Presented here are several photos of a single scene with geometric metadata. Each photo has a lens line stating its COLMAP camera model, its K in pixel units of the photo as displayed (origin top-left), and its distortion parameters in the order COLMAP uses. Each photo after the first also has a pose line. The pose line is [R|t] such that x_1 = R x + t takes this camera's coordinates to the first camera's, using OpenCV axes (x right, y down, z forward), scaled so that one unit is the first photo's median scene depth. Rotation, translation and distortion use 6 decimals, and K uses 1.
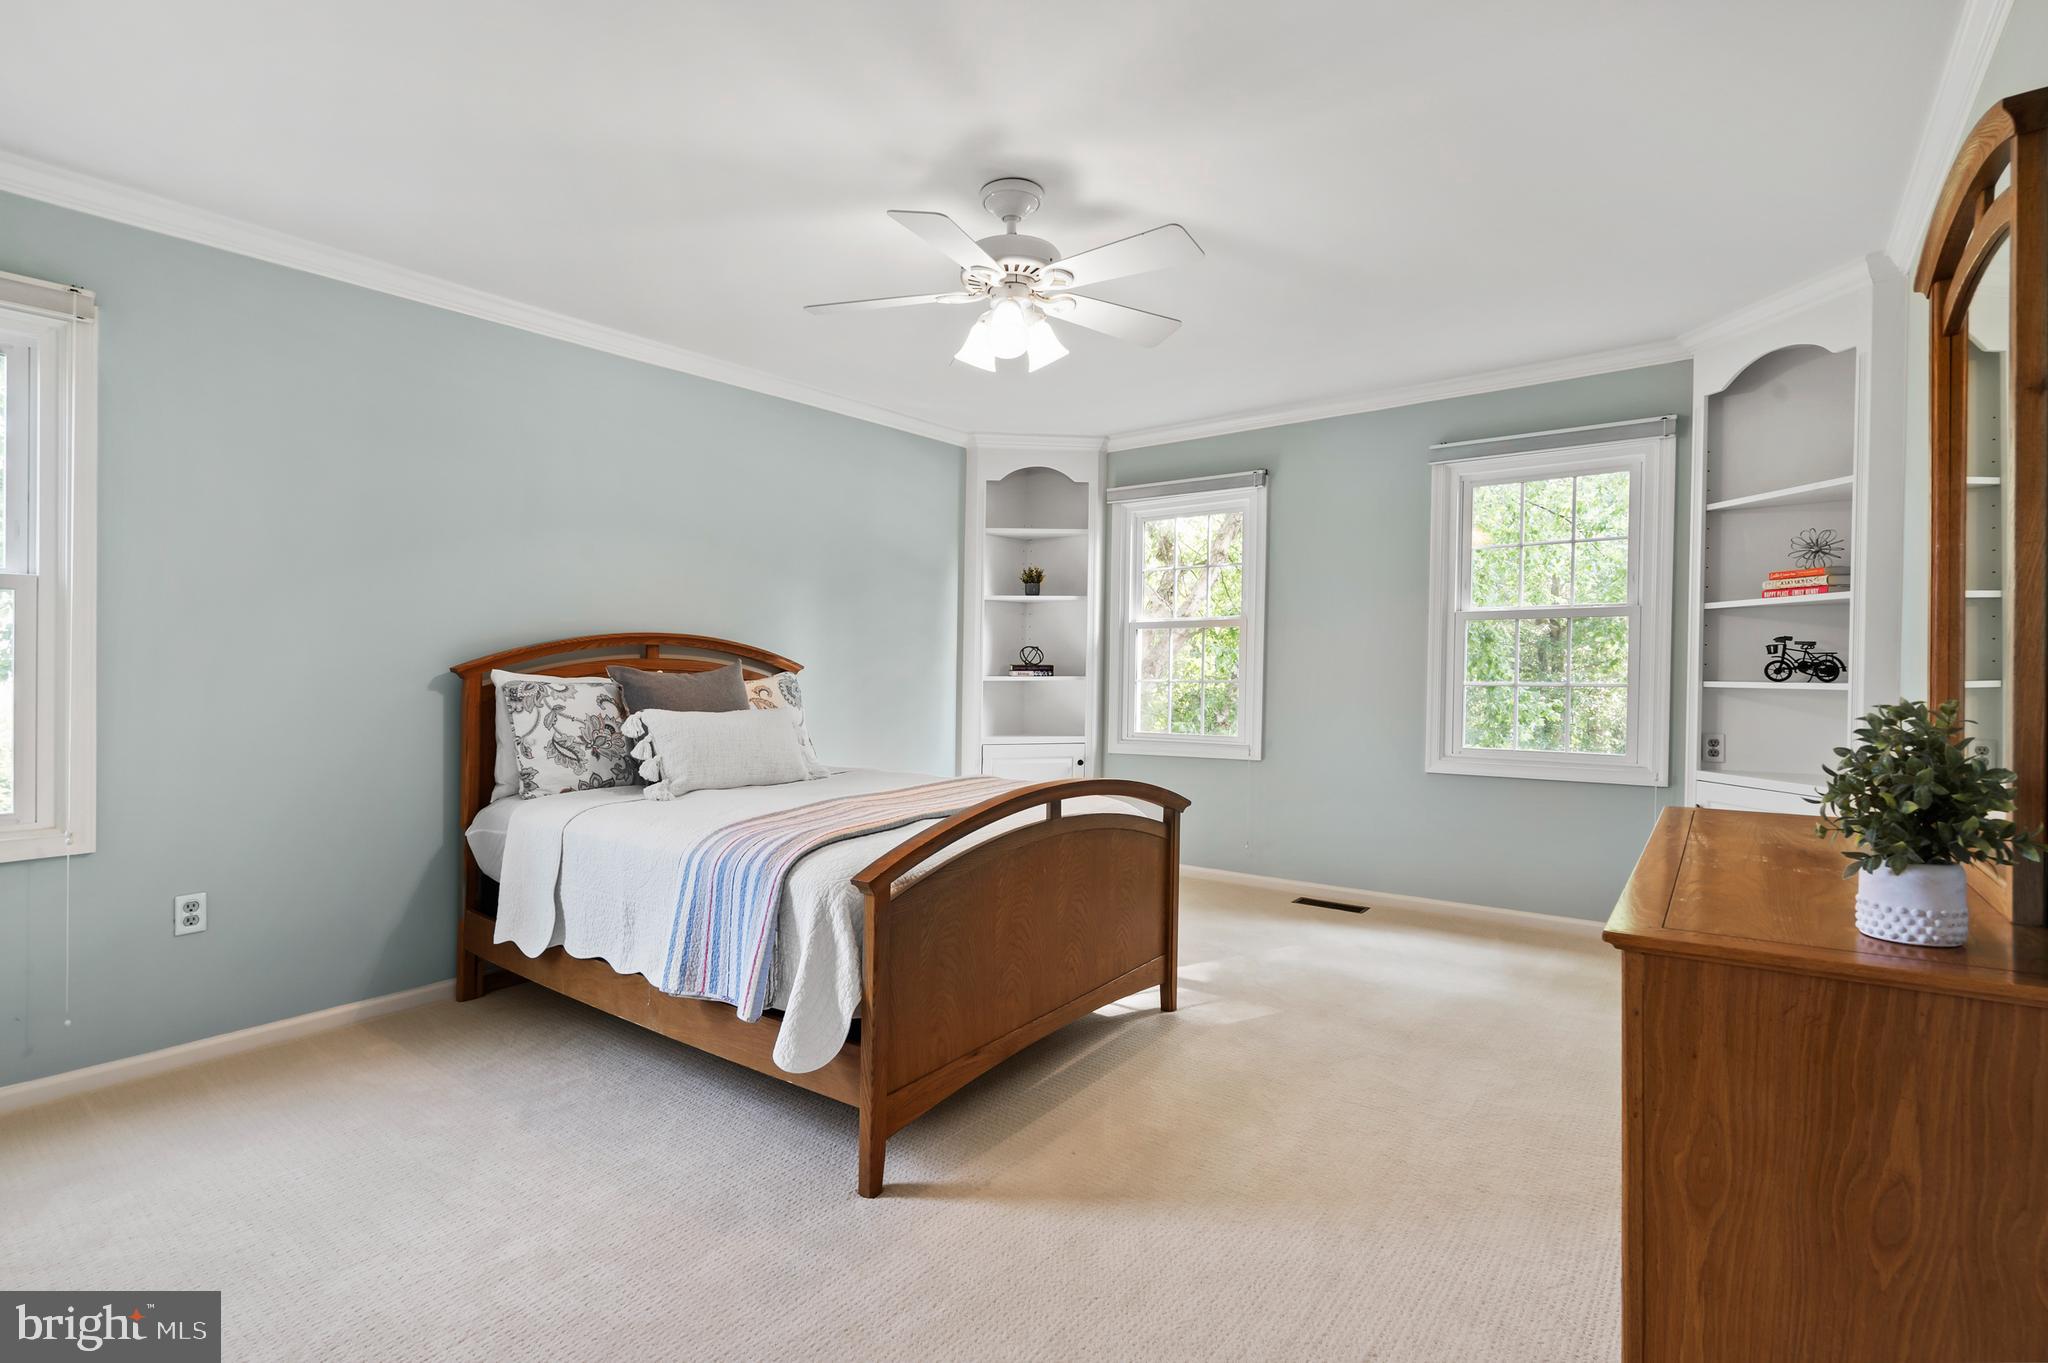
lens RADIAL K [[942.5, 0, 1013.9], [0, 942.5, 674.6], [0, 0, 1]] dist [-0.002381, 0.002185]
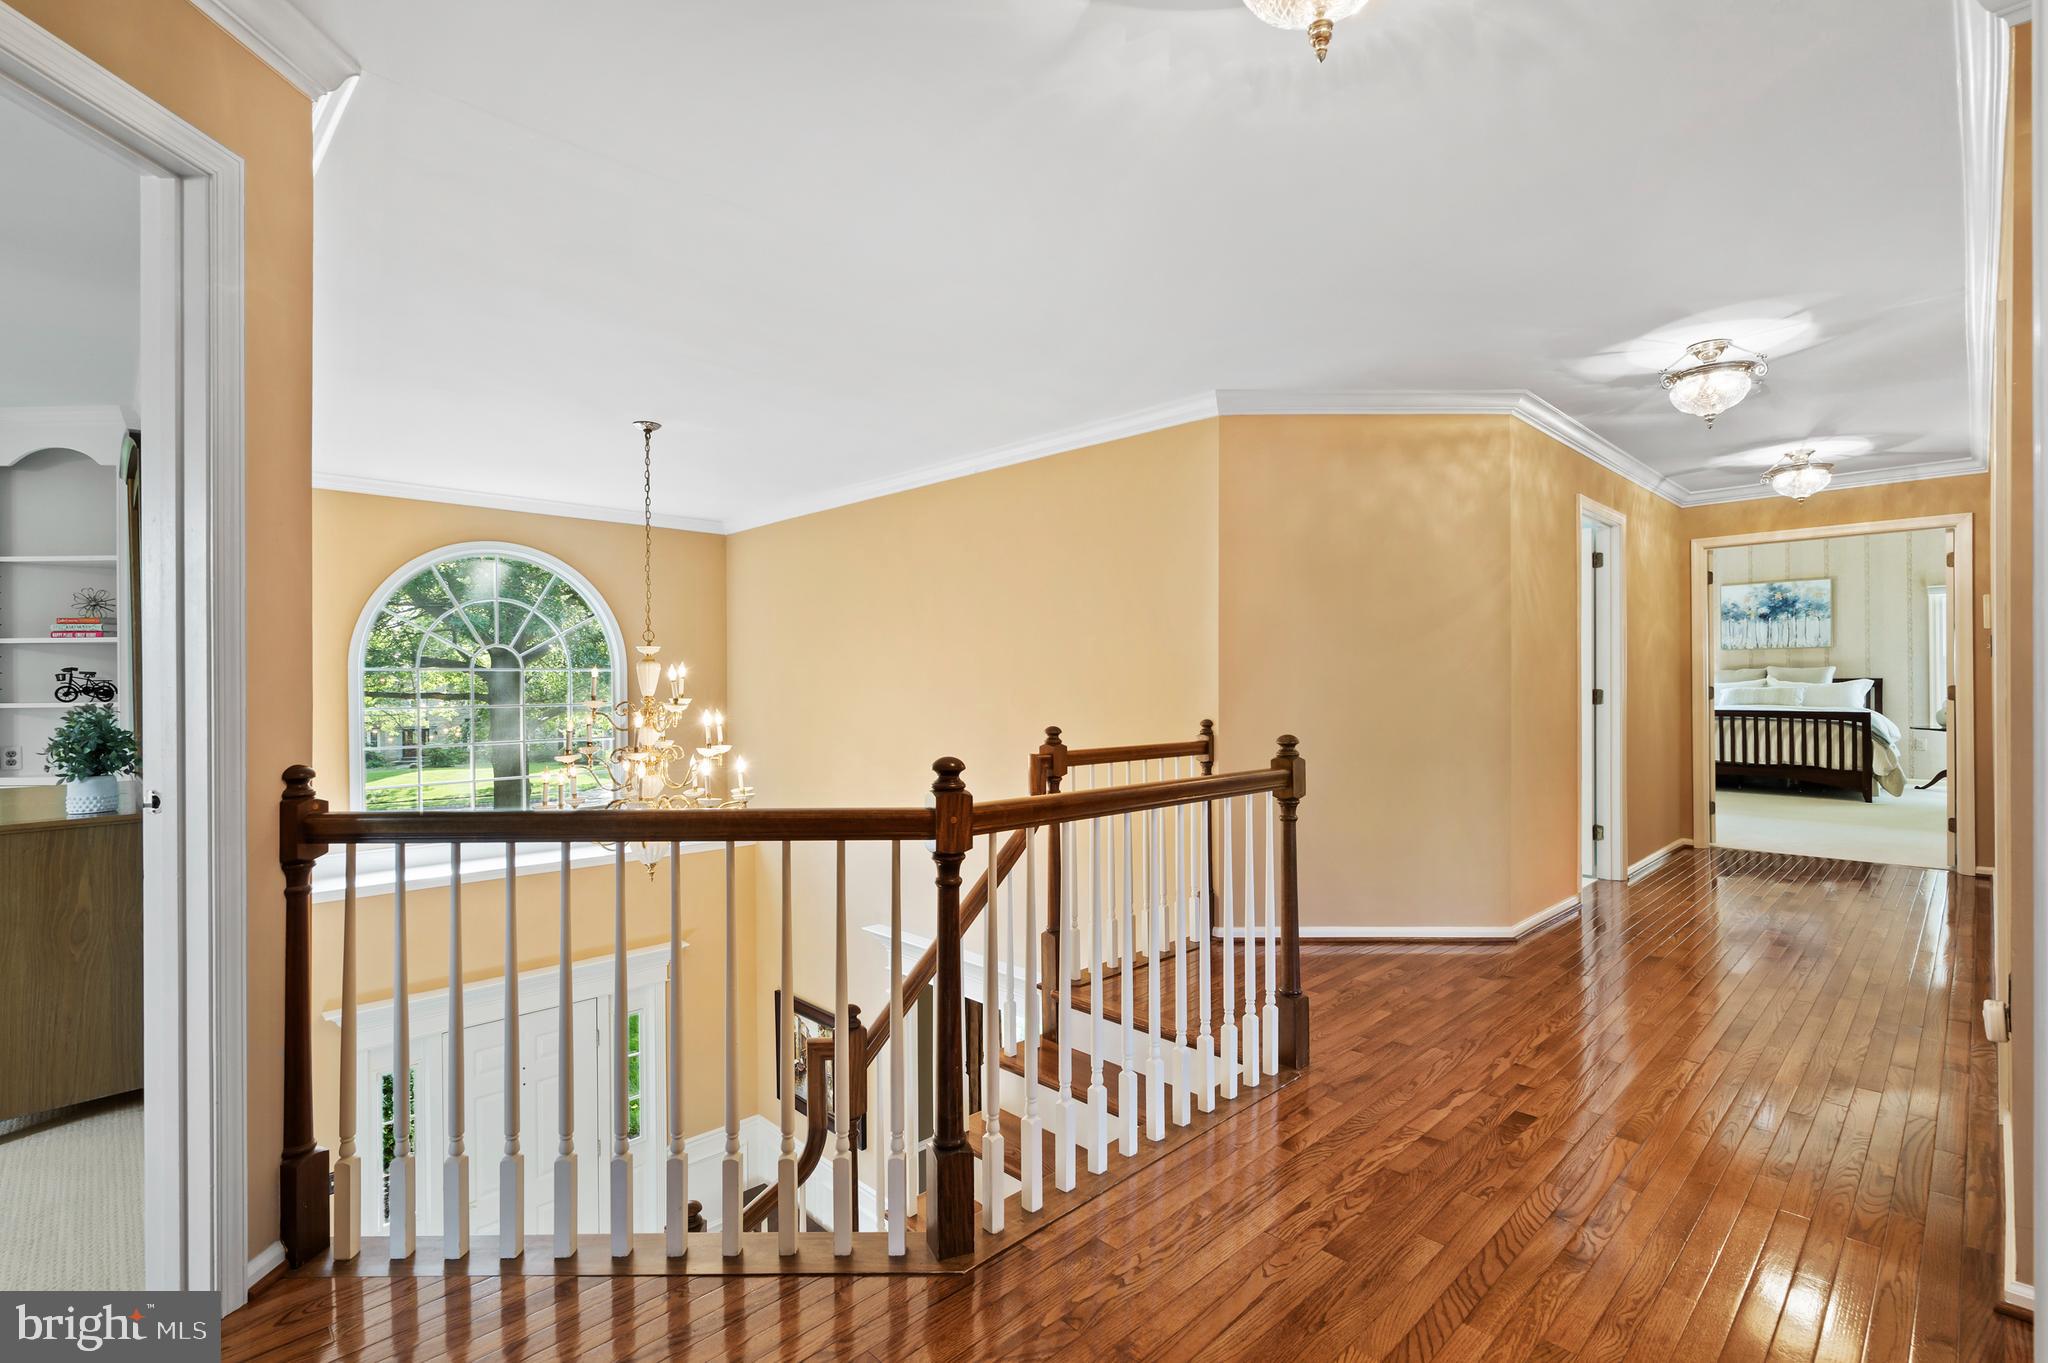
lens RADIAL K [[942.5, 0, 1012.1], [0, 942.5, 687.7], [0, 0, 1]] dist [-0.002381, 0.002185]
pose [[0.129992, -0.011735, 0.991446, -0.360329], [0.024789, 0.999656, 0.008582, 0.009928], [-0.991205, 0.023461, 0.130238, -0.541335]]
